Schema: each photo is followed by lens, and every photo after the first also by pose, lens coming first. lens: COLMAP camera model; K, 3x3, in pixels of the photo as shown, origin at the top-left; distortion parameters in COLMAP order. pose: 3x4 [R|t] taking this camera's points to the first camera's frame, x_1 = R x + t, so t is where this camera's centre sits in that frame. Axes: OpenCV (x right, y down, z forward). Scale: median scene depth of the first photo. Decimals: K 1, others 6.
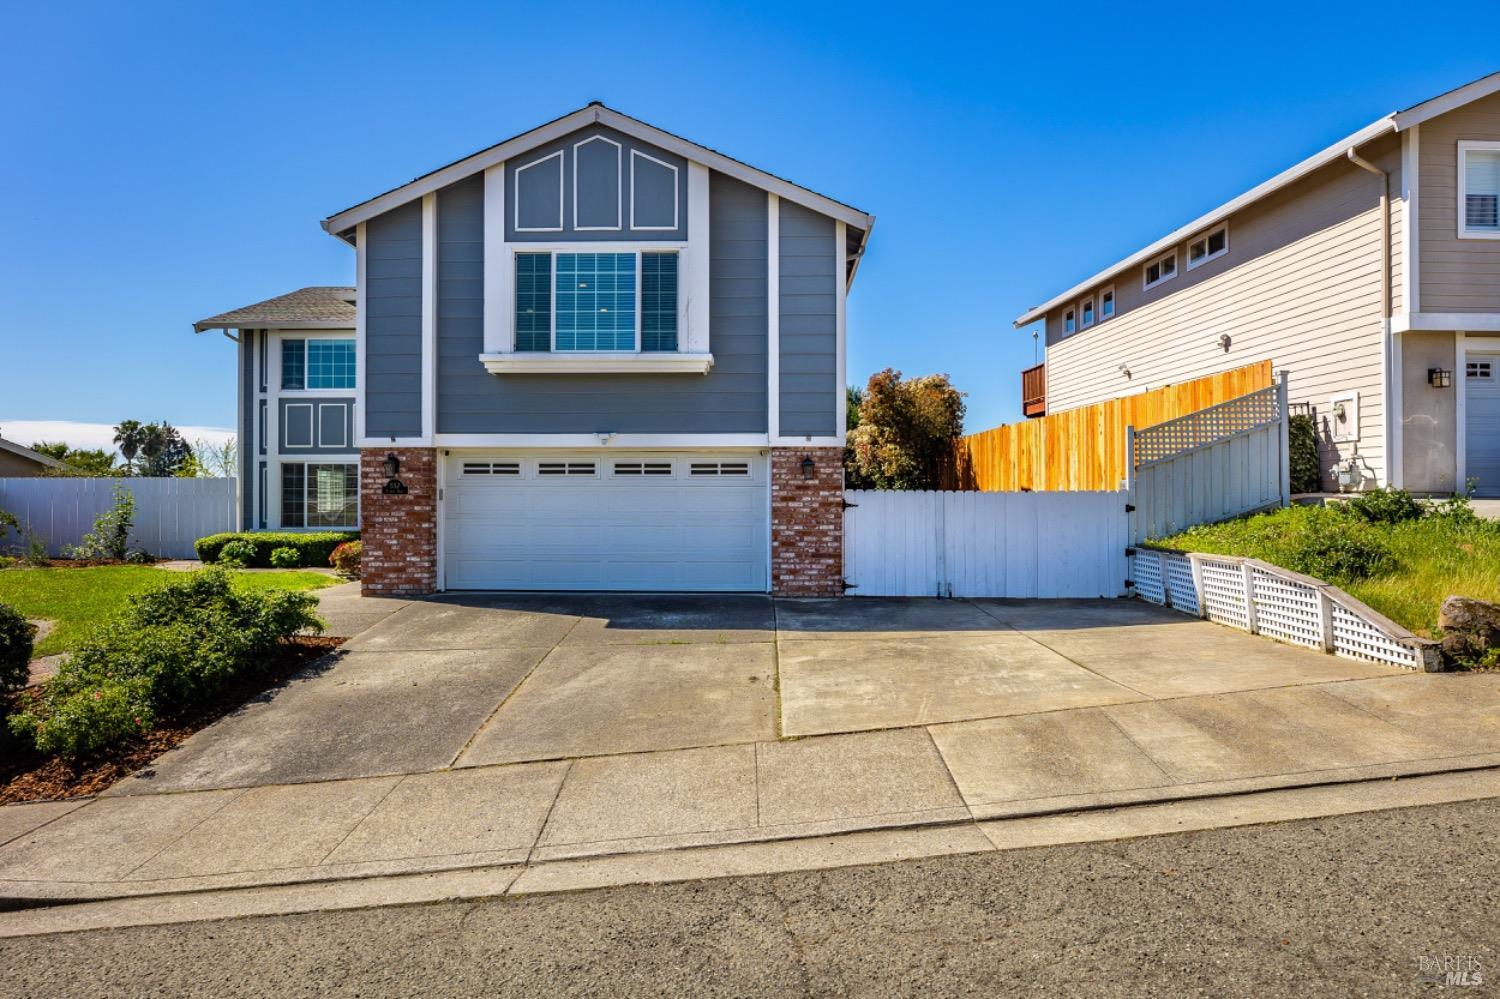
lens RADIAL K [[868.5, 0, 750.0], [0, 868.5, 499.5], [0, 0, 1]] dist [-0.025052, 0.018839]
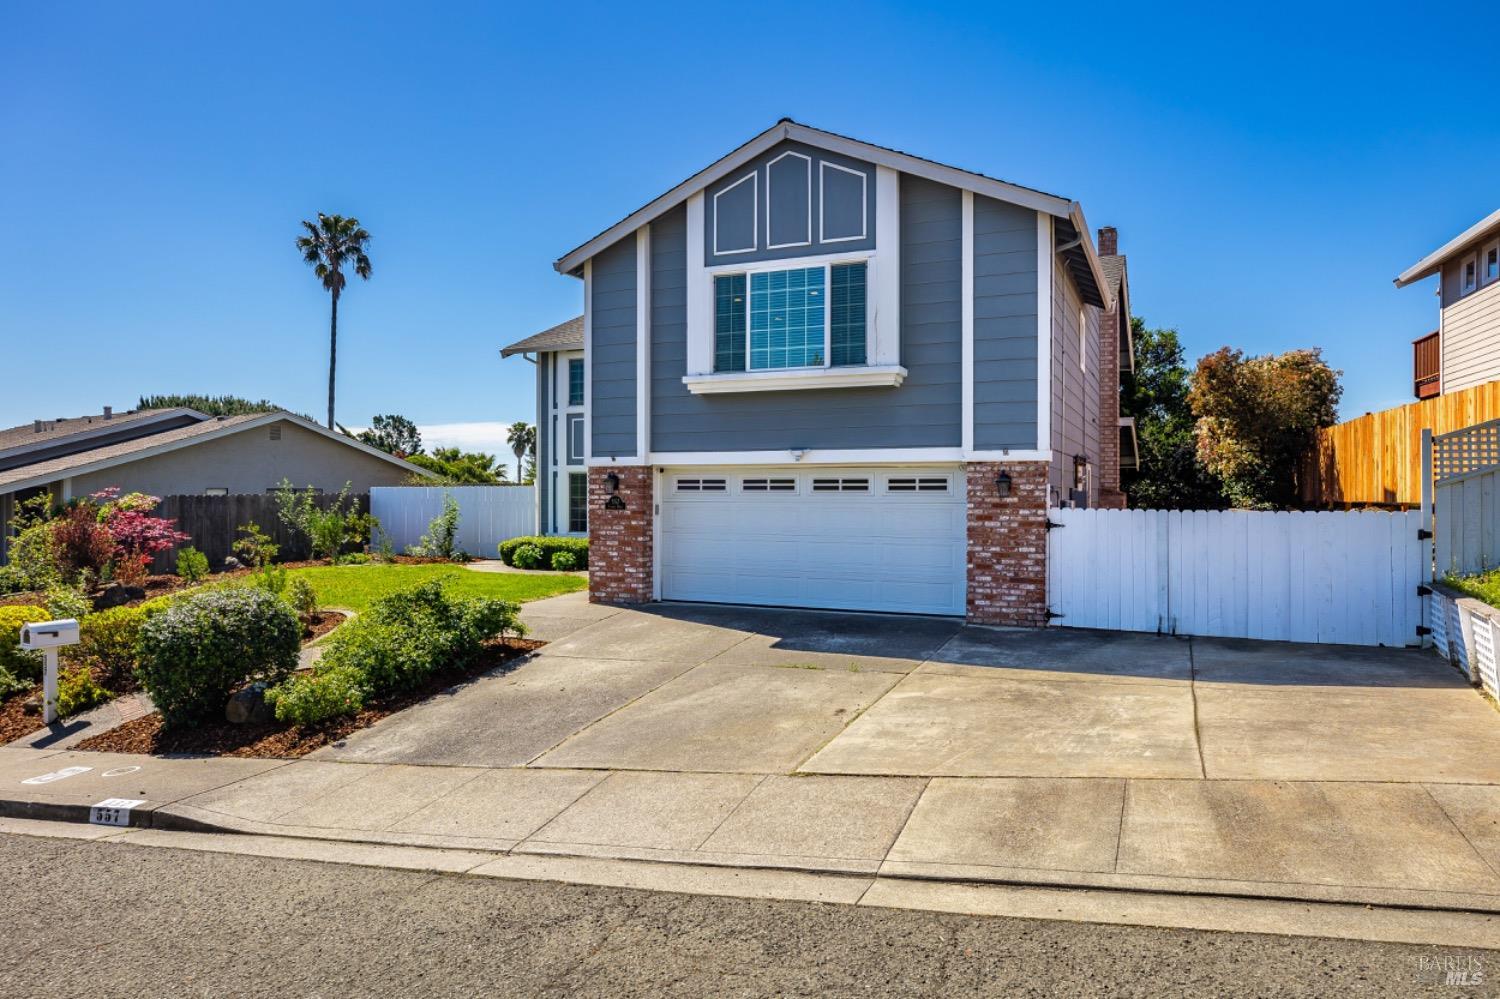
lens RADIAL K [[949.2, 0, 750.0], [0, 949.2, 499.5], [0, 0, 1]] dist [-0.003108, 0.003919]
pose [[0.921883, 0.002812, -0.387459, 0.207097], [0.000257, 0.999969, 0.007868, -0.028411], [0.387469, -0.007353, 0.921853, -0.027624]]
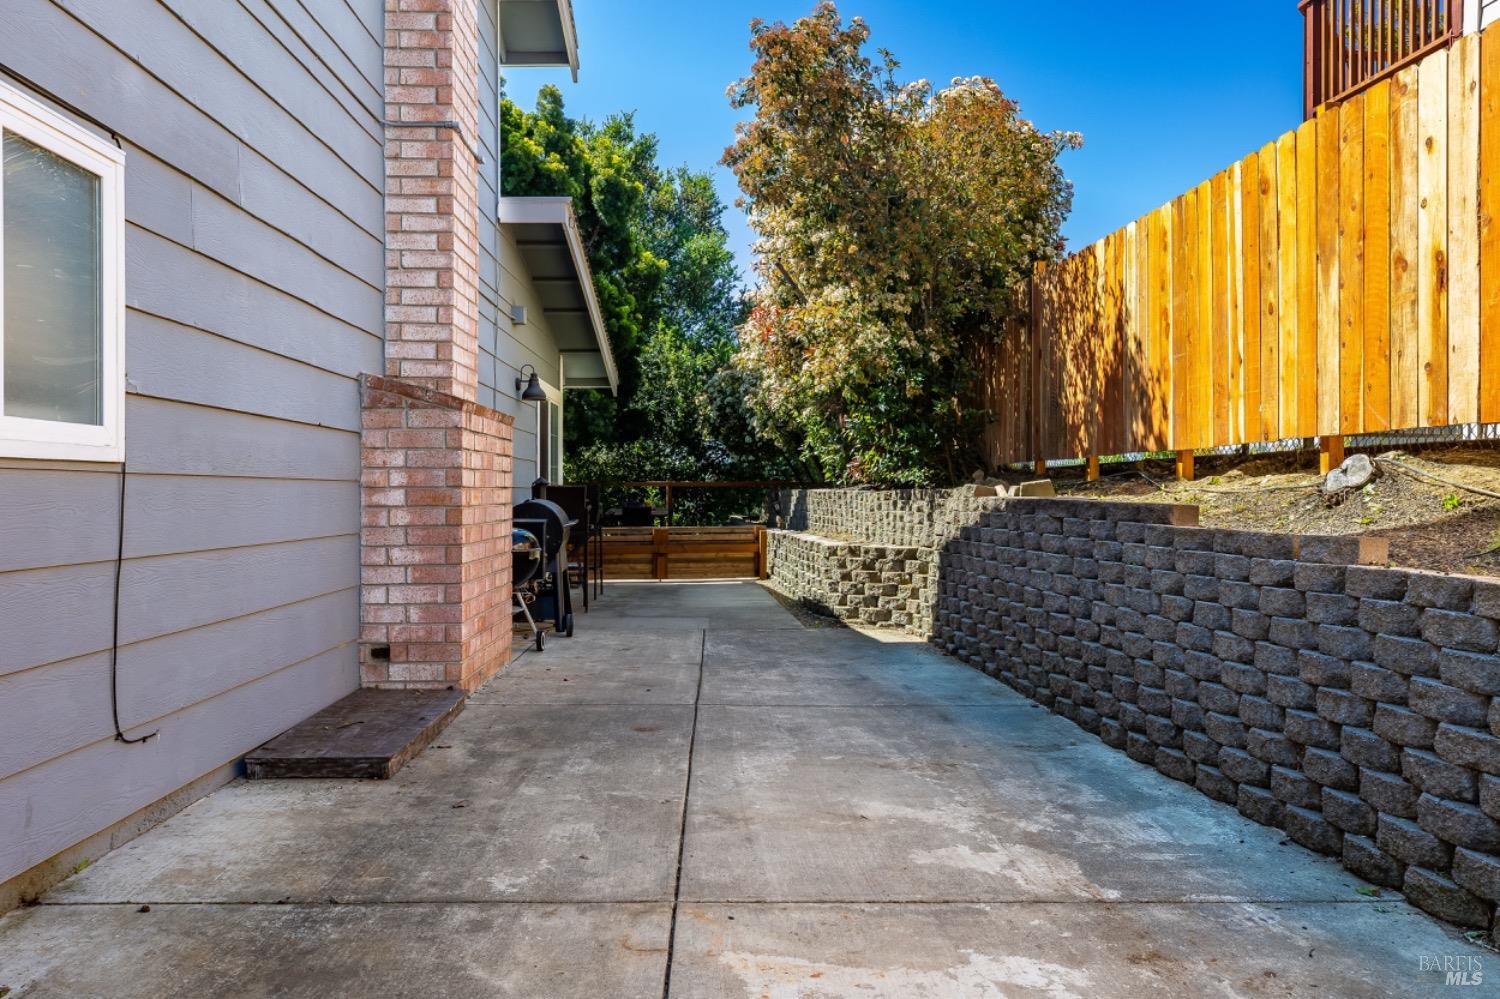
lens RADIAL K [[1185.0, 0, 750.0], [0, 1185.0, 499.5], [0, 0, 1]] dist [0.000299, 0.000036]
pose [[0.998991, 0.000818, 0.044897, 0.265372], [-0.001118, 0.999977, 0.006653, 0.014534], [-0.044890, -0.006696, 0.998969, 1.371738]]
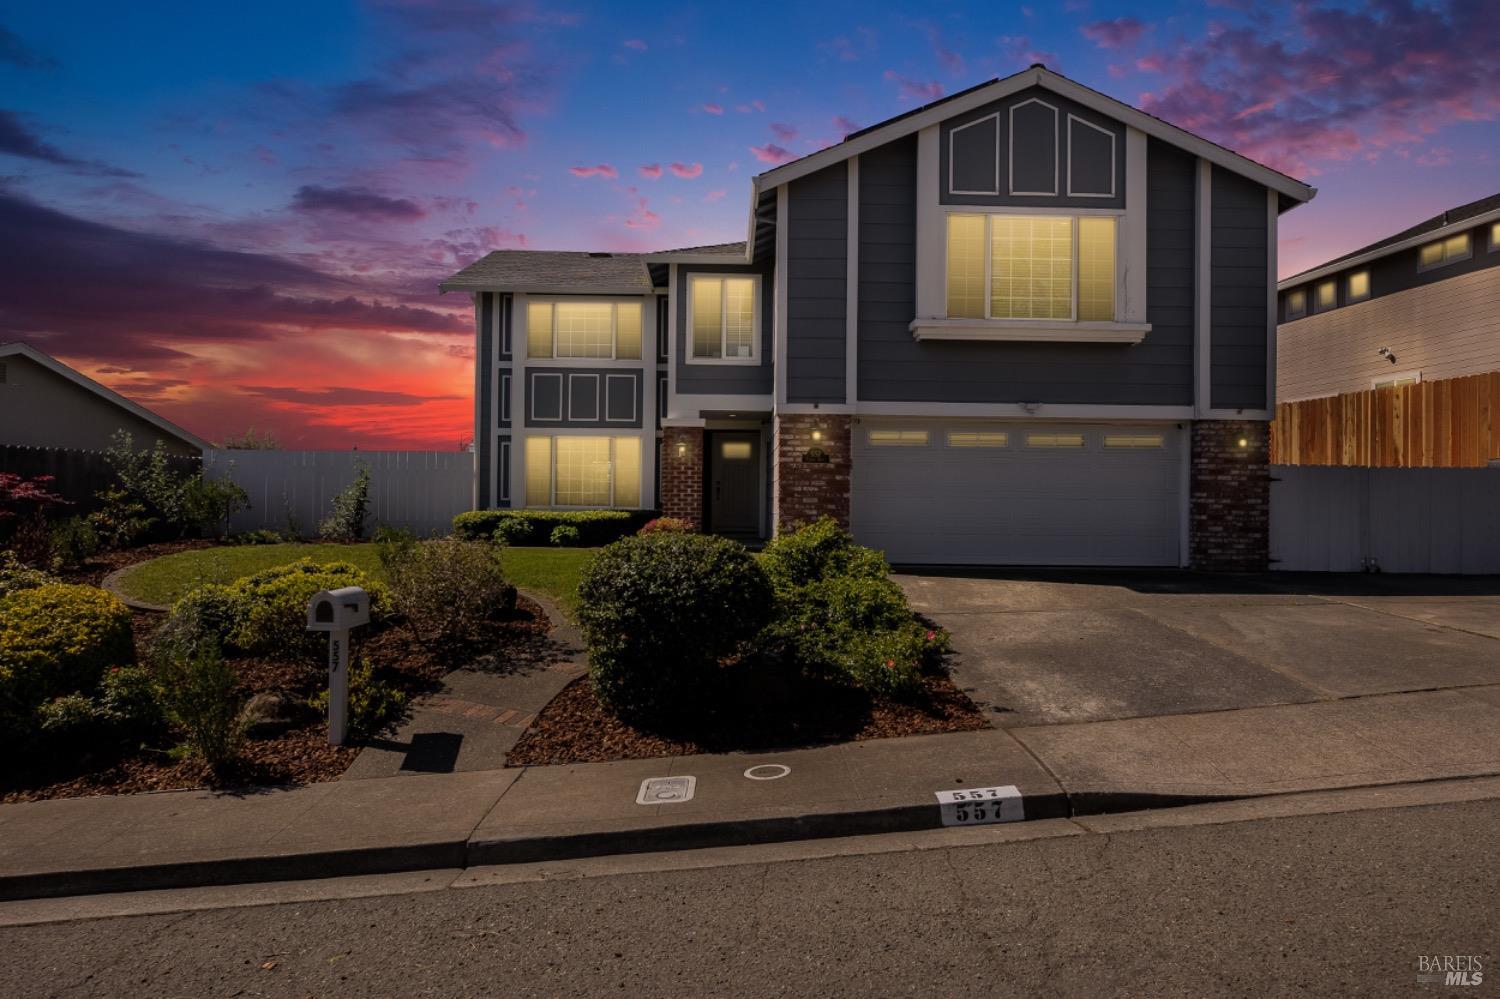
lens RADIAL K [[949.2, 0, 750.0], [0, 949.2, 499.5], [0, 0, 1]] dist [-0.003108, 0.003919]
pose [[0.998905, 0.010607, 0.045571, -0.541055], [-0.010518, 0.999942, -0.002173, 0.038800], [-0.045592, 0.001691, 0.998959, -0.057745]]
